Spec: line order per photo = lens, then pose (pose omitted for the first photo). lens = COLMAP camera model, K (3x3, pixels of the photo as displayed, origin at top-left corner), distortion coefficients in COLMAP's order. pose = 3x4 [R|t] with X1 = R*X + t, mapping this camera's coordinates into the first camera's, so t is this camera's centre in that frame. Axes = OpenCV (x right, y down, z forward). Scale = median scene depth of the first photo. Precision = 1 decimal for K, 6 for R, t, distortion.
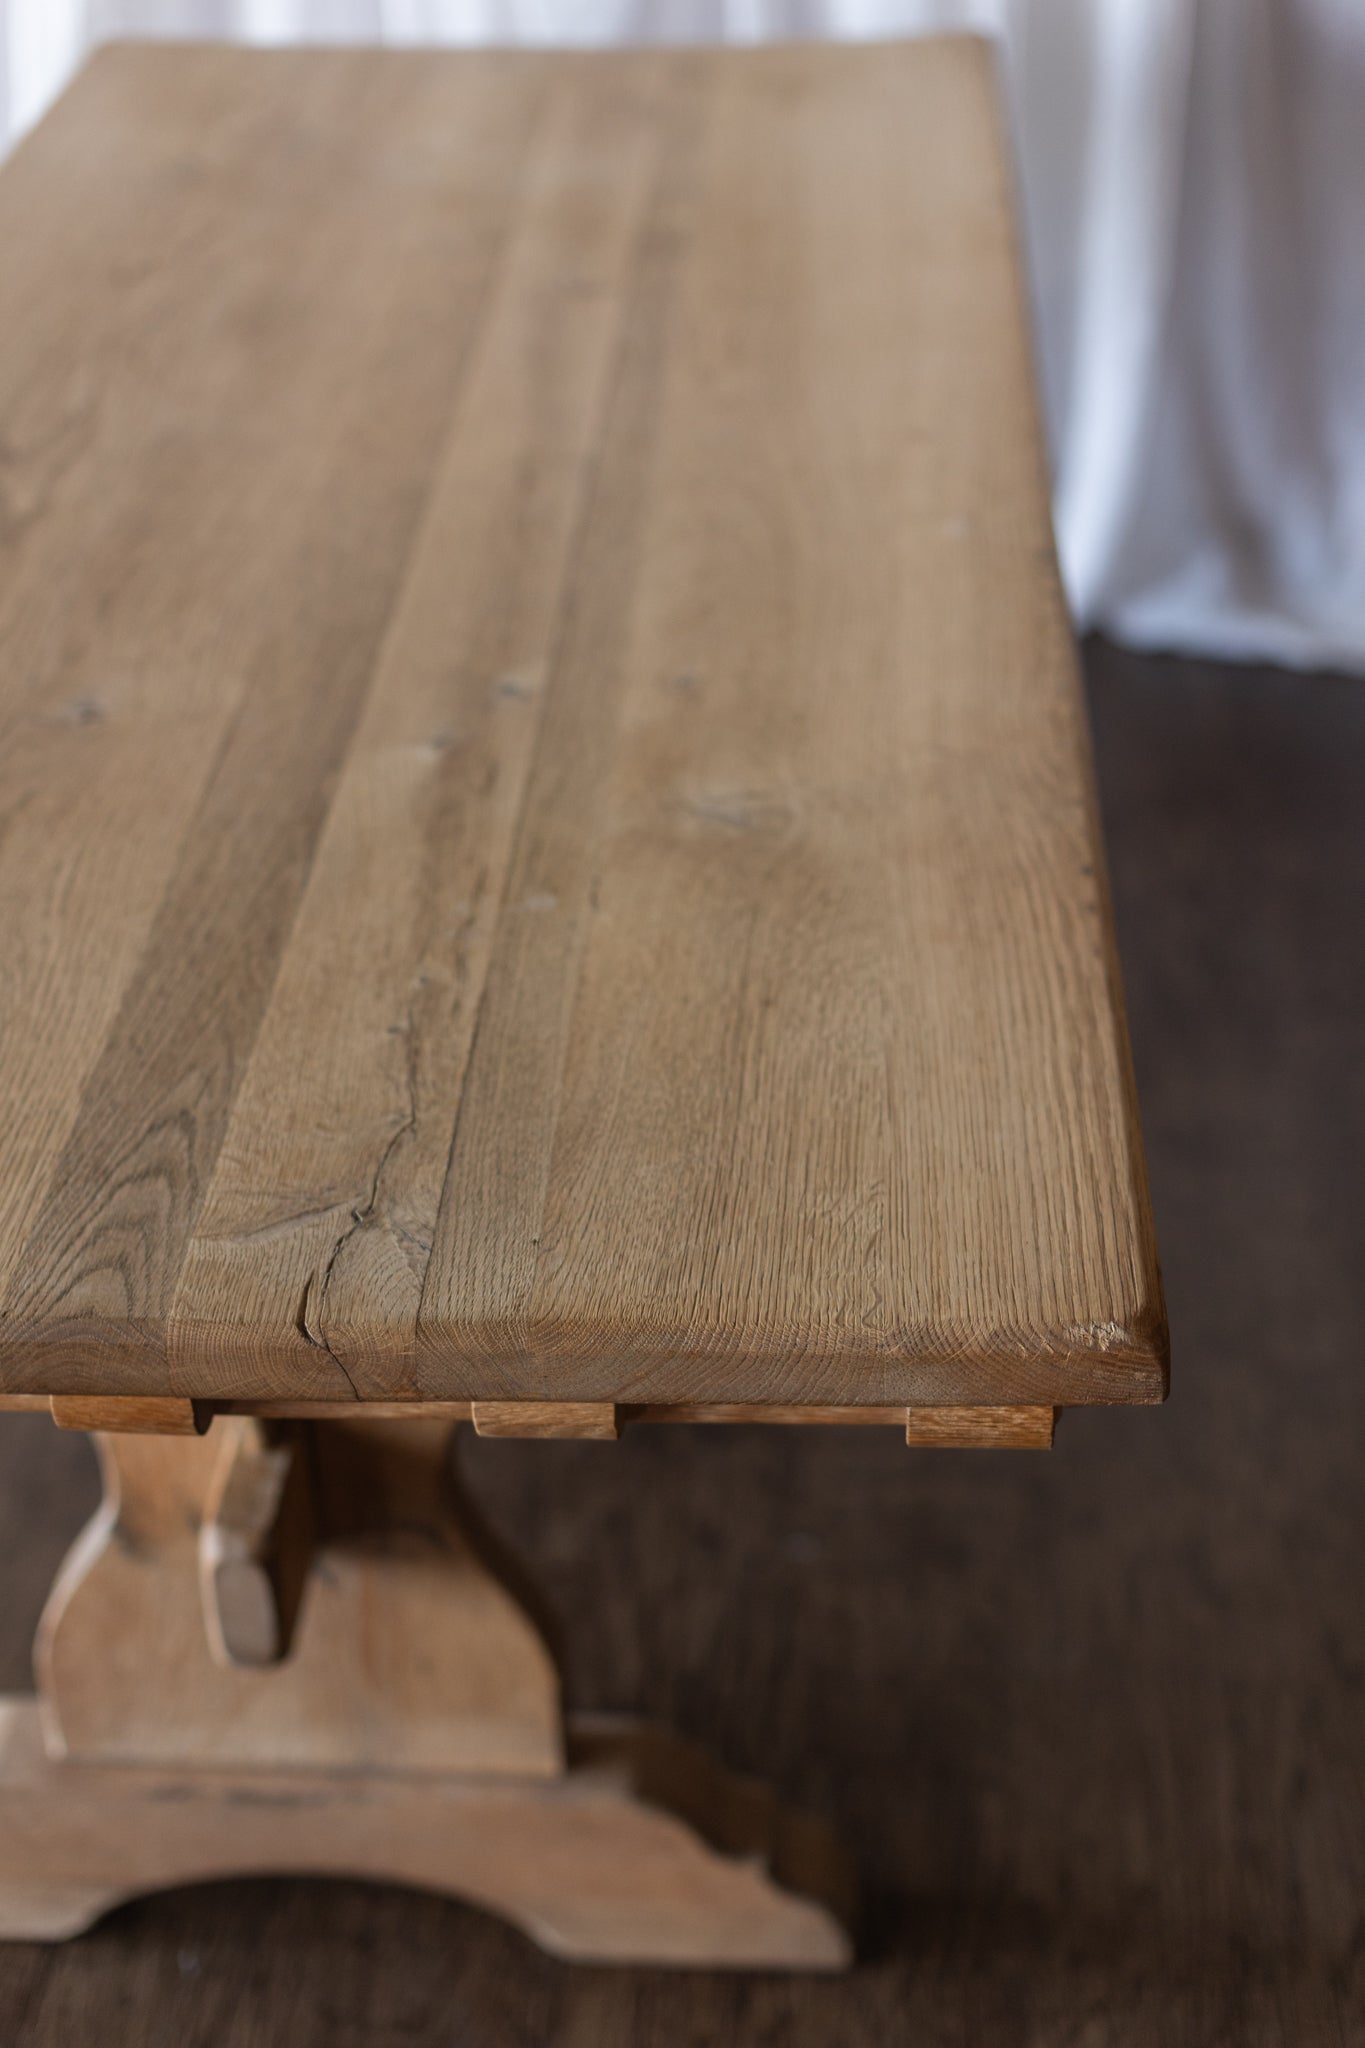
lens RADIAL K [[3127.3, 0, 682.5], [0, 3127.3, 1024.0], [0, 0, 1]] dist [-0.040907, 0.132846]
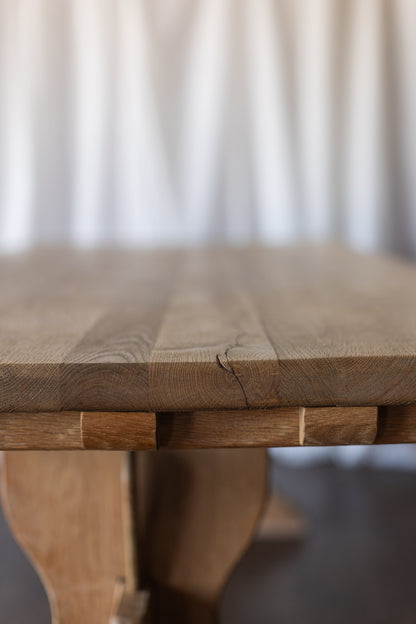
lens RADIAL K [[952.9, 0, 208.0], [0, 952.9, 312.0], [0, 0, 1]] dist [-0.040907, 0.132846]
pose [[0.998278, -0.000900, 0.058661, -0.160300], [0.026003, 0.903088, -0.428668, 0.315002], [-0.052590, 0.429455, 0.901555, 0.445761]]
